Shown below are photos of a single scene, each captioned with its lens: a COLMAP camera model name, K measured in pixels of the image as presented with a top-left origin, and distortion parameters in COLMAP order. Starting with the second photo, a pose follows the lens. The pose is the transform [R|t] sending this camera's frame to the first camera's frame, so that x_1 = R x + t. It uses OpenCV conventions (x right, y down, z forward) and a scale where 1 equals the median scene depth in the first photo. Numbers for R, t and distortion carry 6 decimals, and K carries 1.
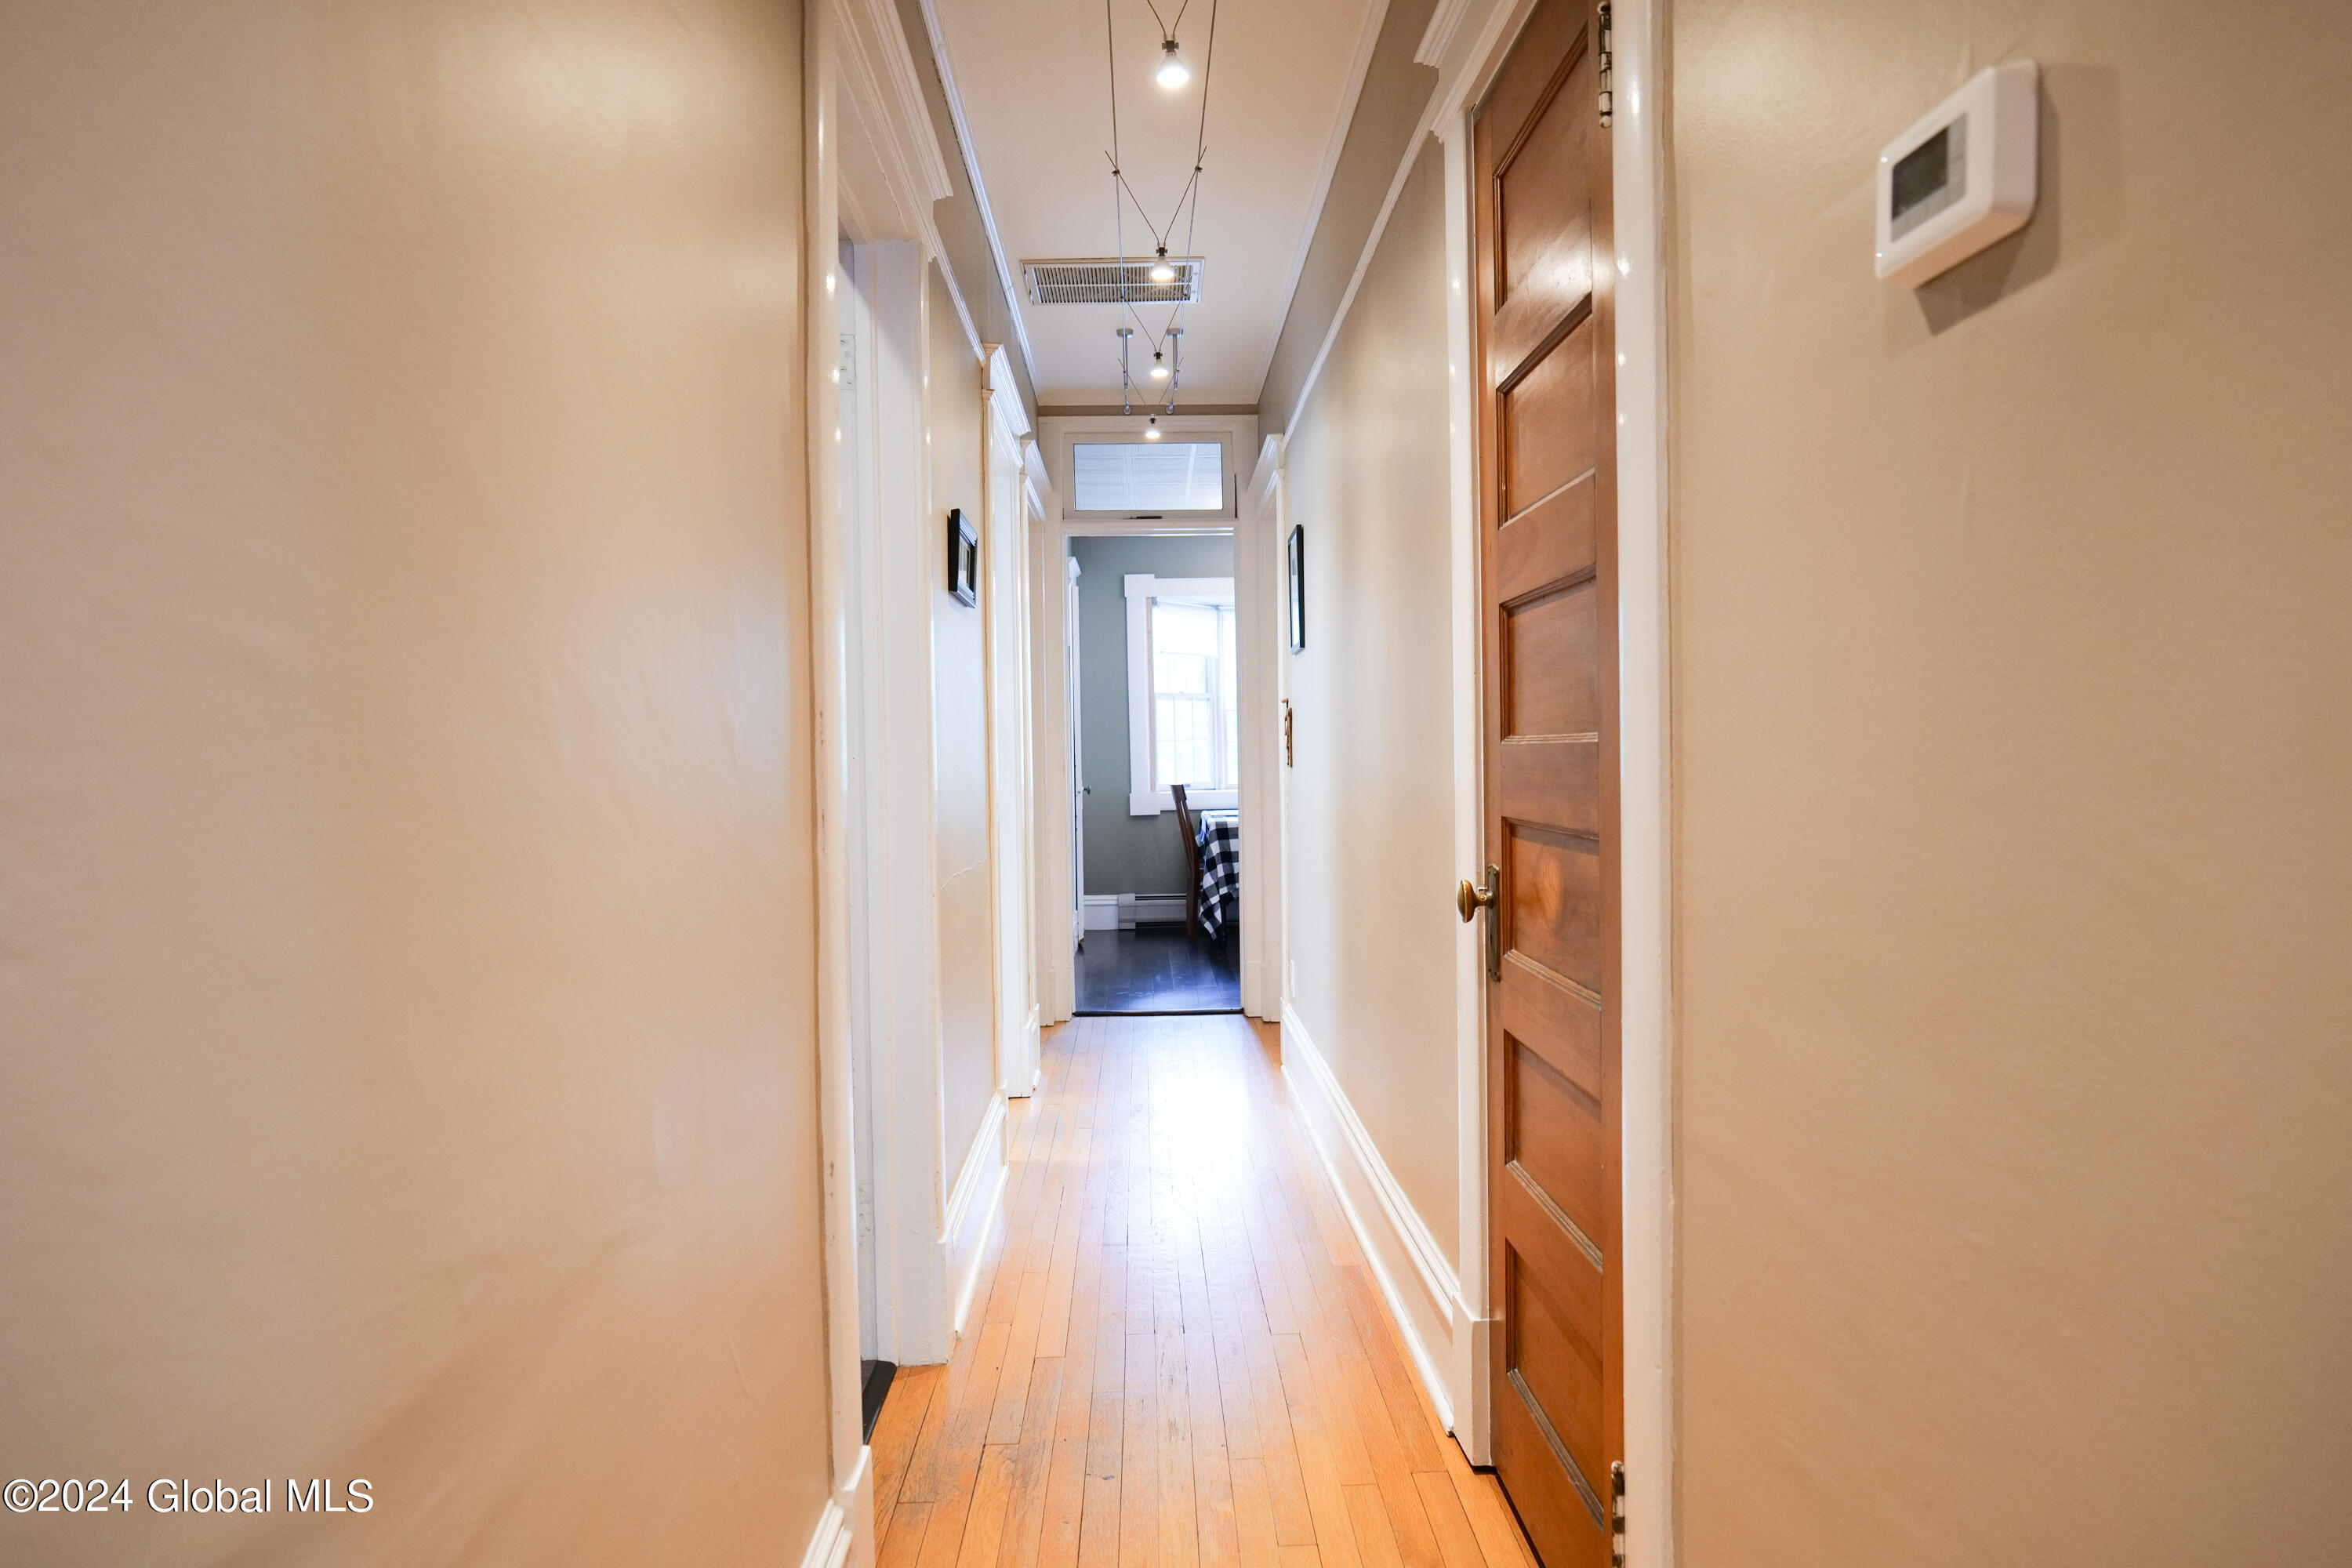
lens RADIAL K [[1377.5, 0, 1176.0], [0, 1377.5, 784.0], [0, 0, 1]] dist [-0.007391, -0.003428]
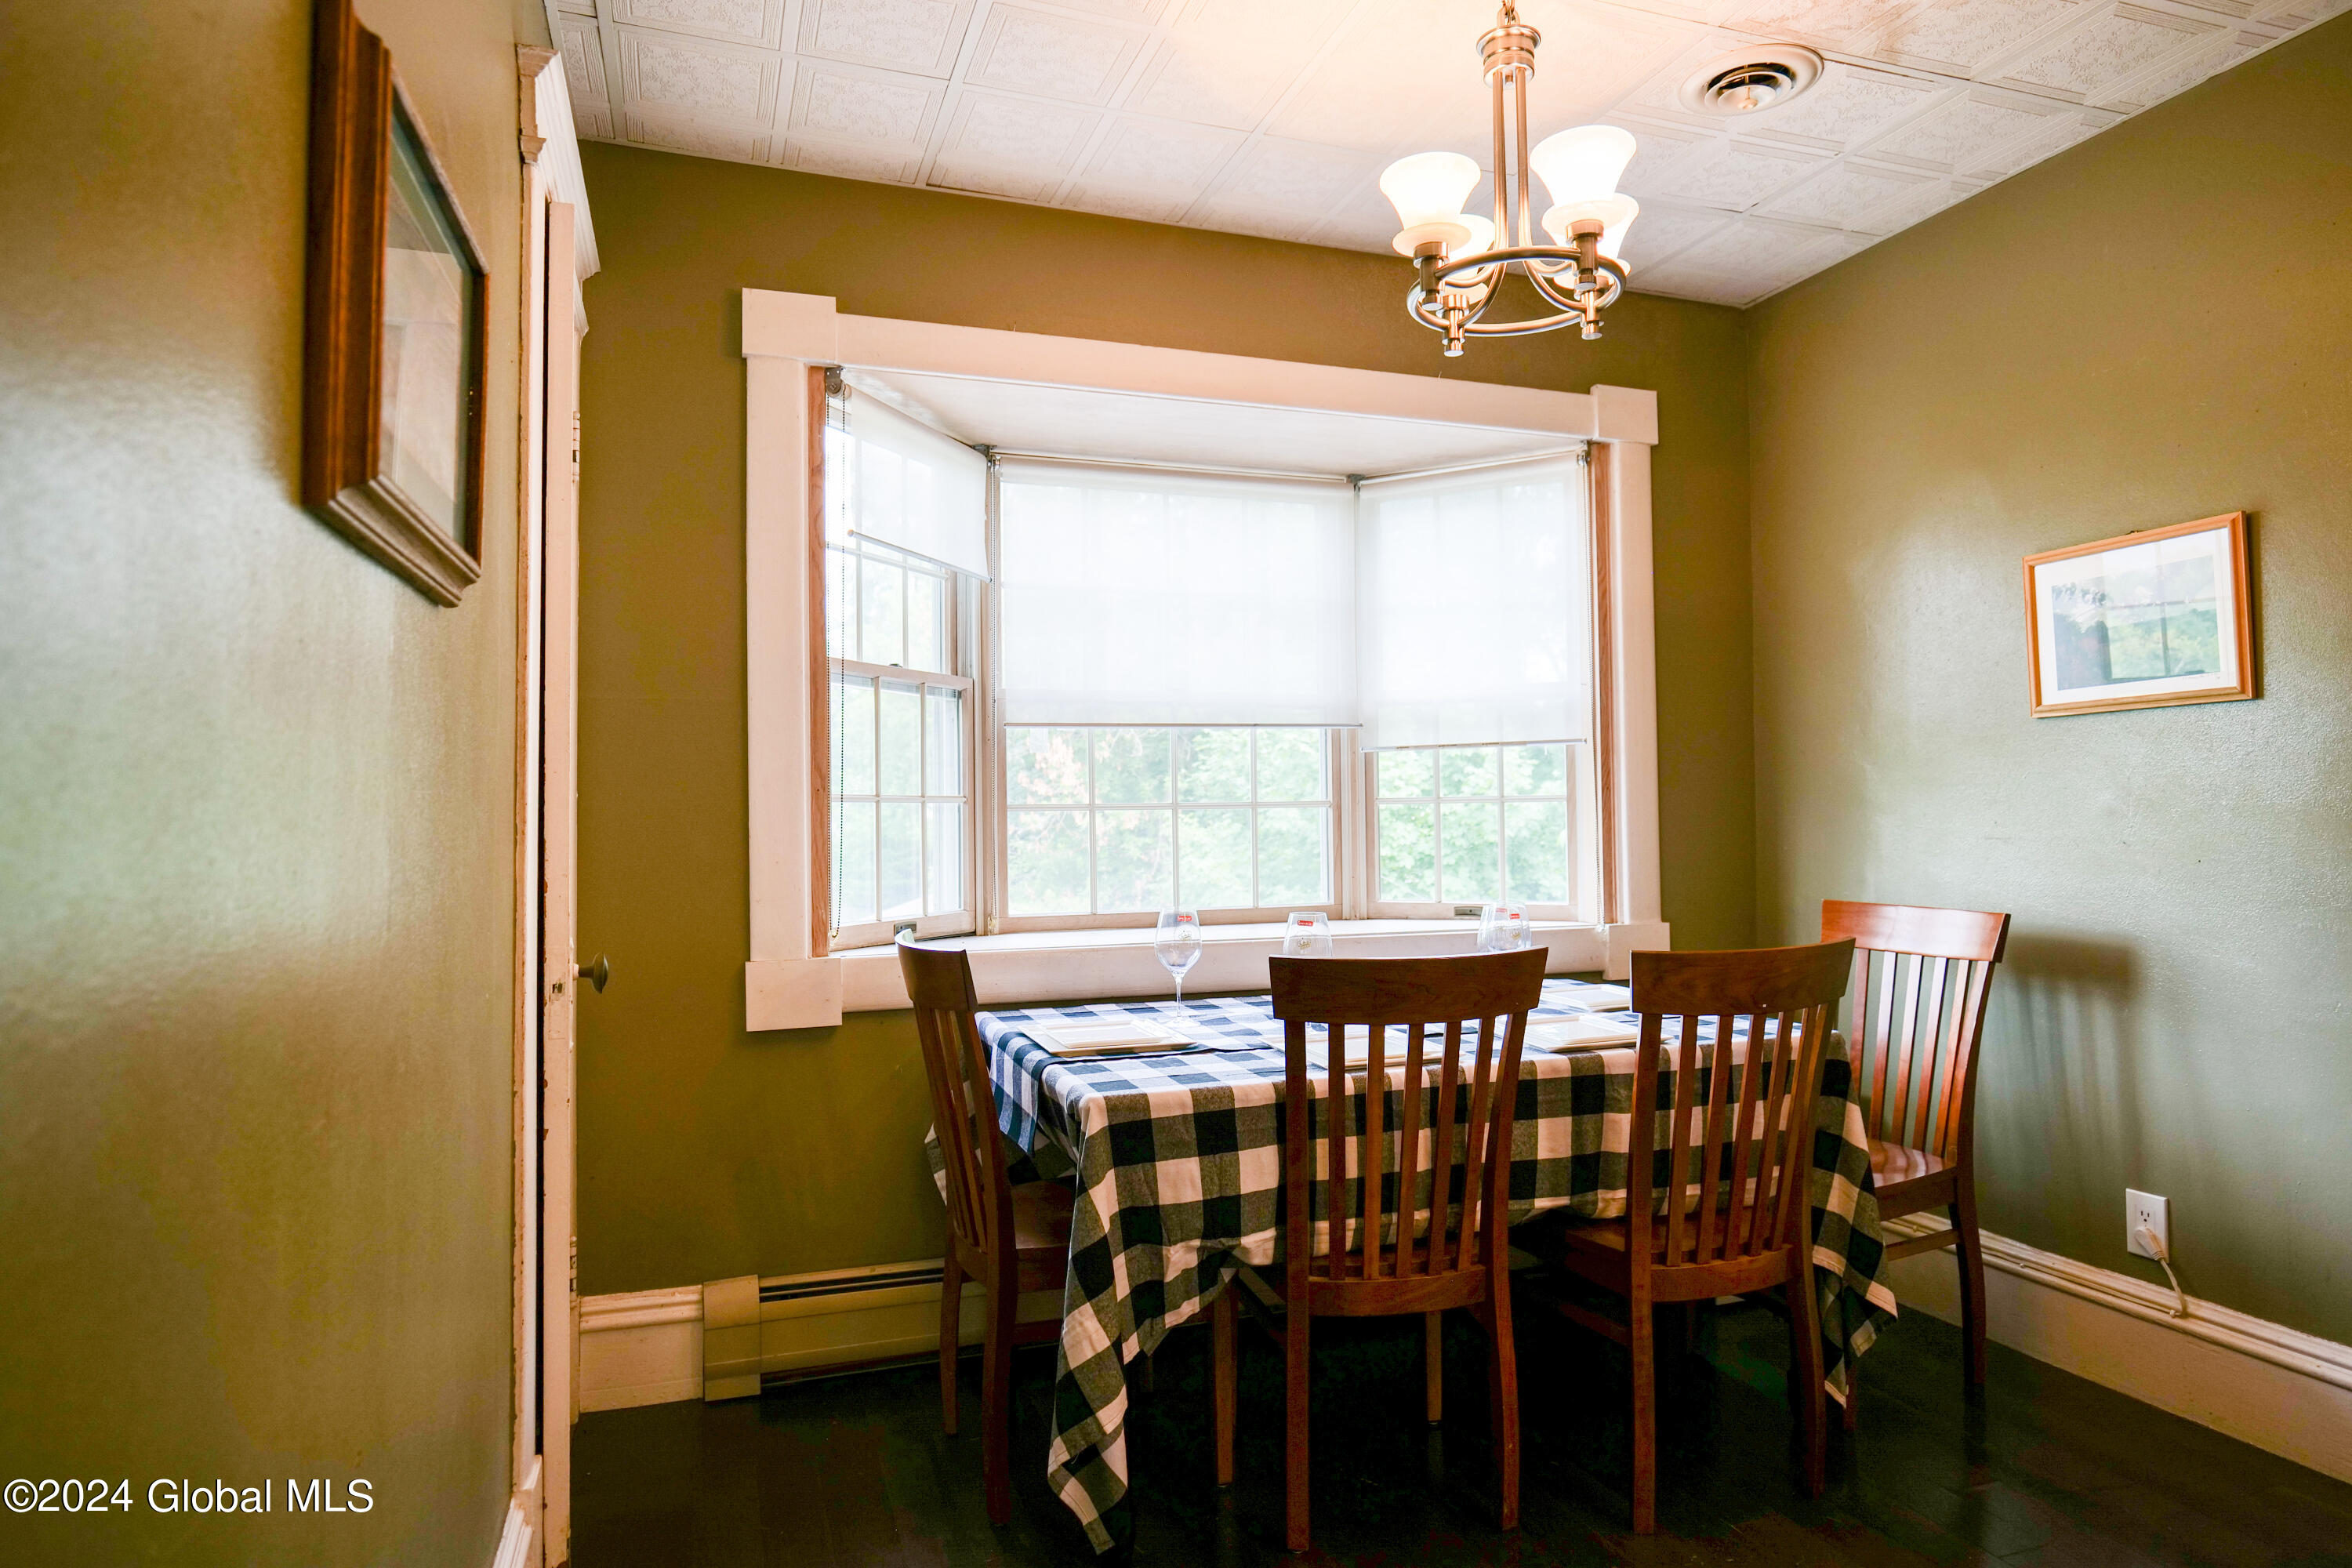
lens RADIAL K [[1377.5, 0, 1176.0], [0, 1377.5, 784.0], [0, 0, 1]] dist [-0.007391, -0.003428]
pose [[0.952819, 0.016285, 0.303100, -0.036144], [0.000176, 0.998530, -0.054201, -0.017259], [-0.303537, 0.051697, 0.951416, 0.663710]]
